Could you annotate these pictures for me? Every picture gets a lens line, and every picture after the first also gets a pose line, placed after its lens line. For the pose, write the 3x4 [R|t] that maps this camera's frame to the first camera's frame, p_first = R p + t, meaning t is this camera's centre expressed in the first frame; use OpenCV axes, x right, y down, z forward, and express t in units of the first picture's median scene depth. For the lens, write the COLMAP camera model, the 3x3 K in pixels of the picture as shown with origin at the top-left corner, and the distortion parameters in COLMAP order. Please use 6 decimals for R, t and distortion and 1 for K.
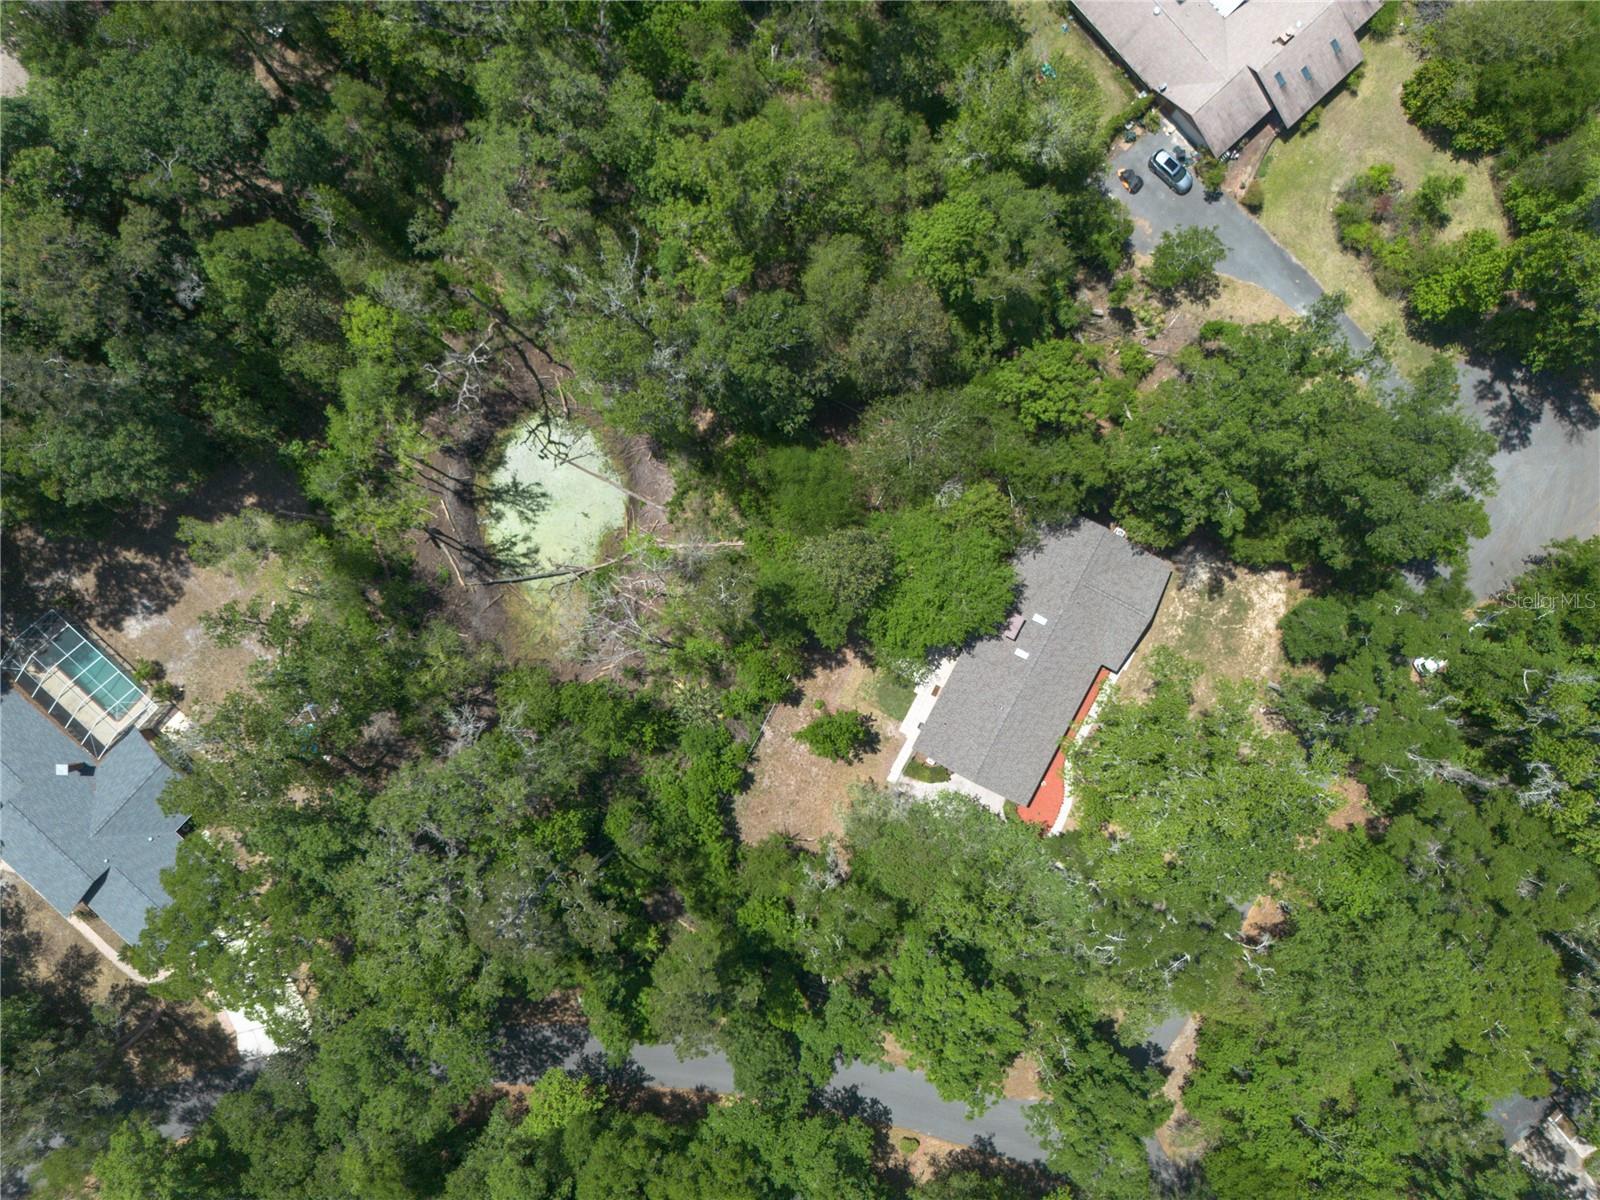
lens RADIAL K [[1124.7, 0, 800.0], [0, 1124.7, 600.0], [0, 0, 1]] dist [0.079452, -0.075275]
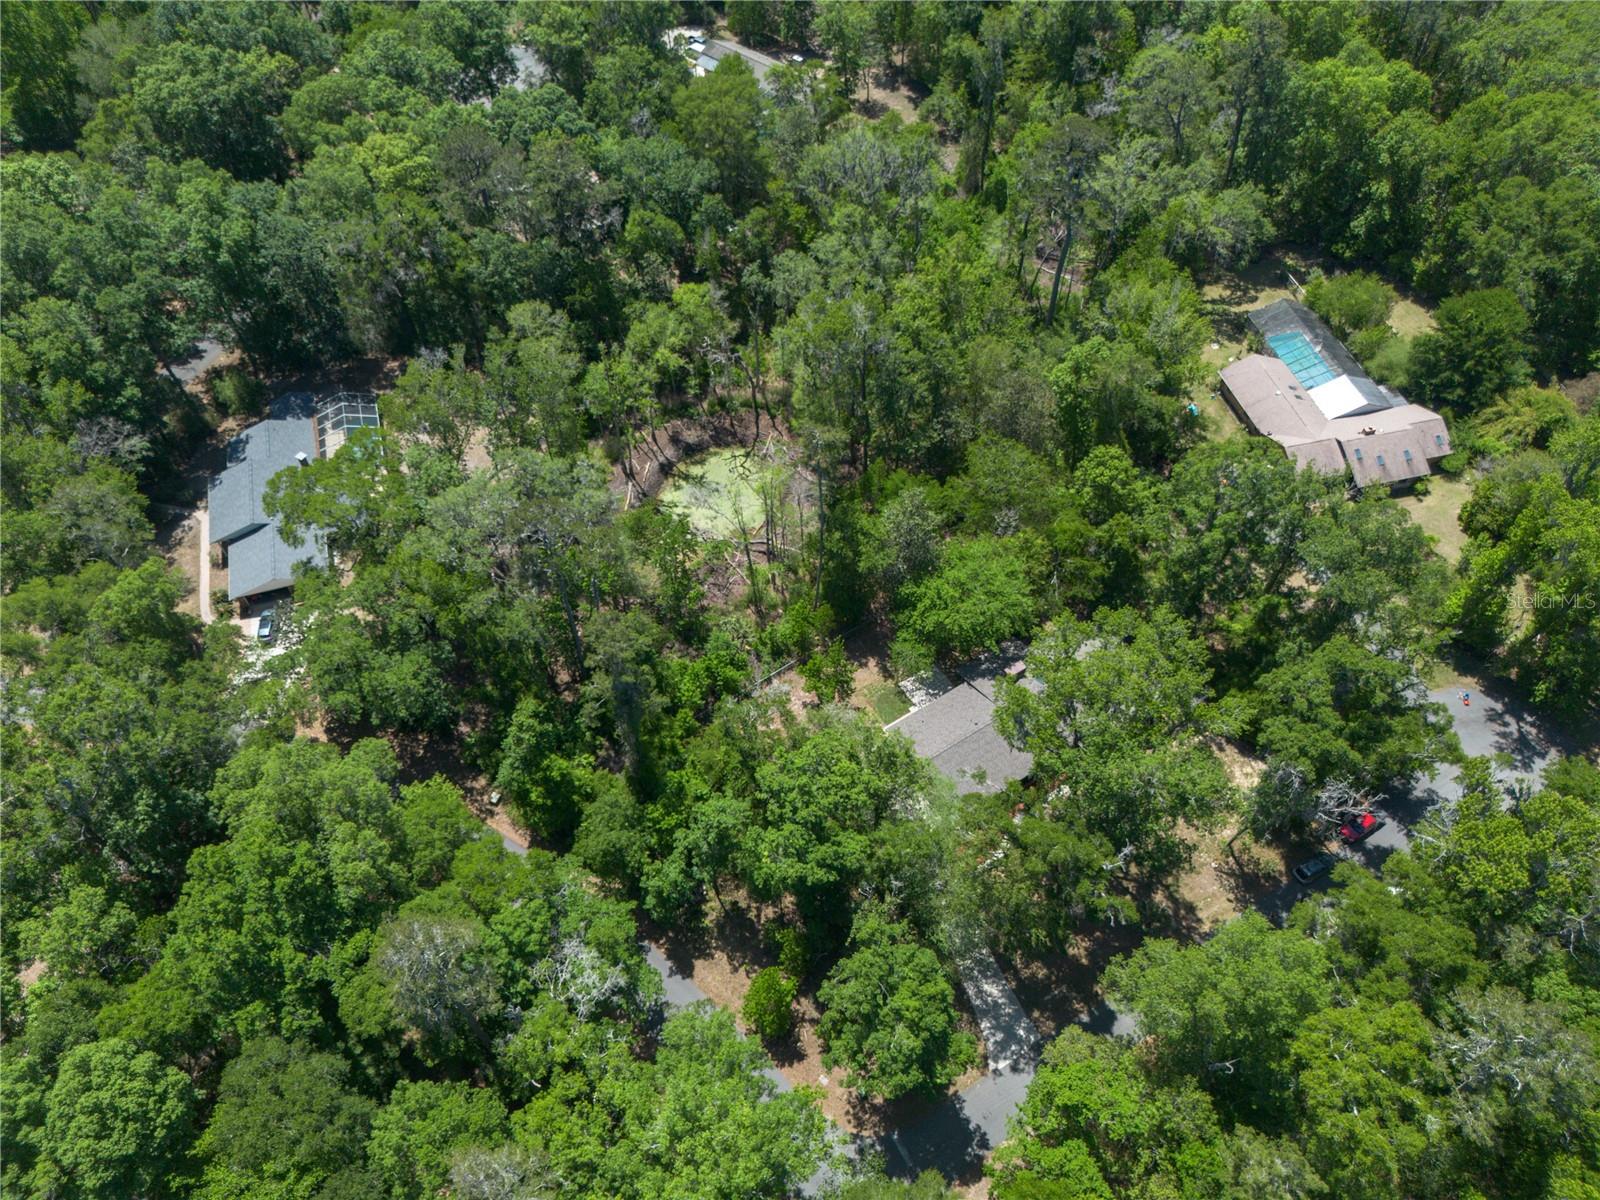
lens RADIAL K [[1124.7, 0, 800.0], [0, 1124.7, 600.0], [0, 0, 1]] dist [0.079452, -0.075275]
pose [[0.873767, 0.384088, -0.298342, 0.298568], [-0.486274, 0.679480, -0.549404, 0.673232], [-0.008302, 0.625127, 0.780479, 0.073015]]
